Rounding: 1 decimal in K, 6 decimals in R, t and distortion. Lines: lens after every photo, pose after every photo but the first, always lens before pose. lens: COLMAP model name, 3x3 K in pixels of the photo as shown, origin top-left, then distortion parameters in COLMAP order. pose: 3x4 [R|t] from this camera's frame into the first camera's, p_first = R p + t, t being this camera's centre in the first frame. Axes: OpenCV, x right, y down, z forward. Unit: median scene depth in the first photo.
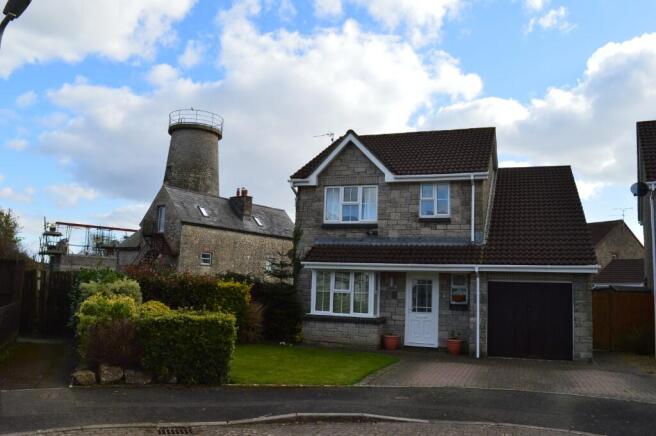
lens RADIAL K [[522.0, 0, 325.1], [0, 522.0, 217.7], [0, 0, 1]] dist [-0.106146, 0.038710]
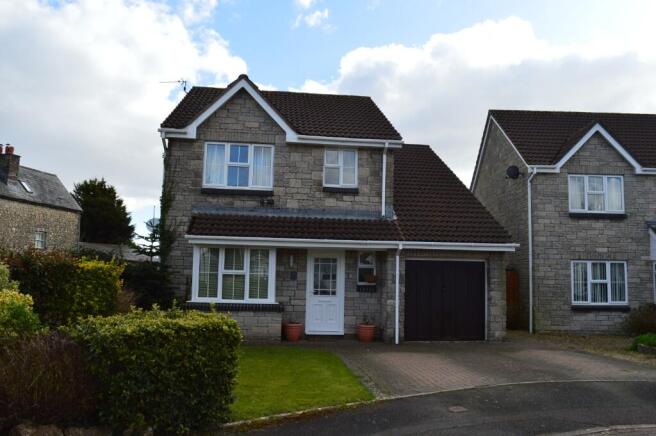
lens RADIAL K [[522.0, 0, 325.1], [0, 522.0, 217.7], [0, 0, 1]] dist [-0.106146, 0.038710]
pose [[0.889813, 0.031032, 0.455269, -0.212670], [-0.050235, 0.998283, 0.030139, 0.025765], [-0.453551, -0.049689, 0.889844, 0.226219]]
